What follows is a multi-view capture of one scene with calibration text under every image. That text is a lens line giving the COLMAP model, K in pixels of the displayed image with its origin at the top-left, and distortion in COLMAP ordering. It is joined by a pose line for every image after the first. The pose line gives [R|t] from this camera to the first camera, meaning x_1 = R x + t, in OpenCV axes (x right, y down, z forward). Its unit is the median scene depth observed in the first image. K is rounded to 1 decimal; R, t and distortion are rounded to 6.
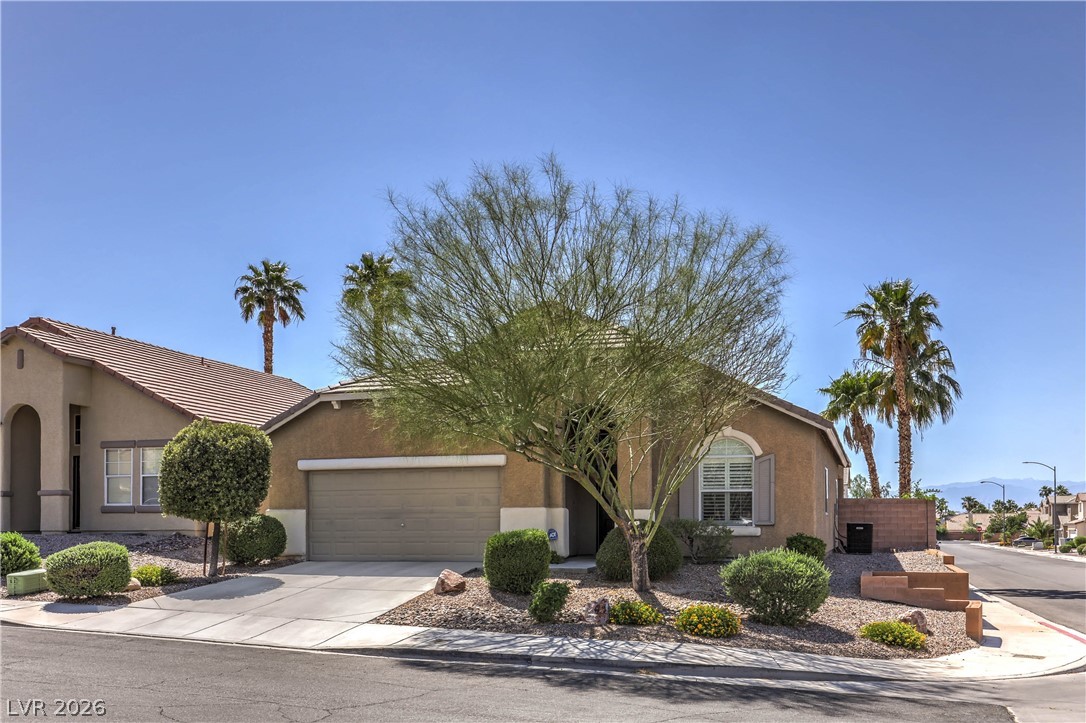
lens RADIAL K [[924.2, 0, 541.1], [0, 924.2, 514.1], [0, 0, 1]] dist [0.028860, 0.004539]
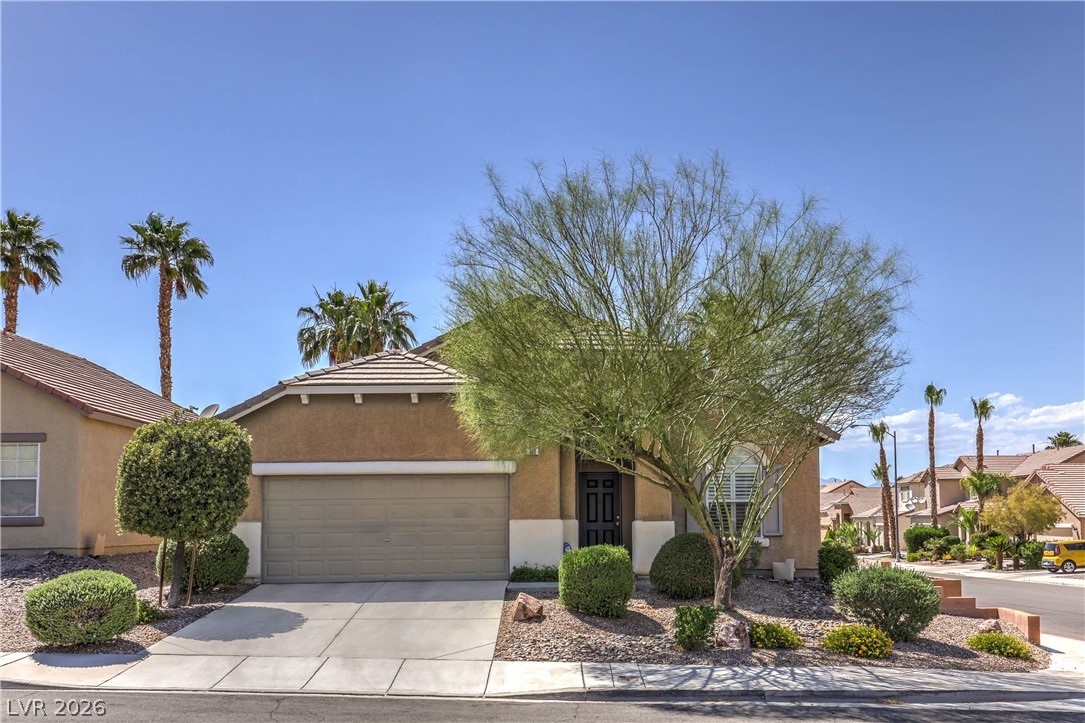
lens RADIAL K [[977.4, 0, 559.8], [0, 977.4, 465.3], [0, 0, 1]] dist [0.034934, 0.001432]
pose [[0.947676, 0.012330, 0.318997, -0.299716], [0.003285, 0.998824, -0.048368, -0.013381], [-0.319218, 0.046885, 0.946521, 0.079654]]
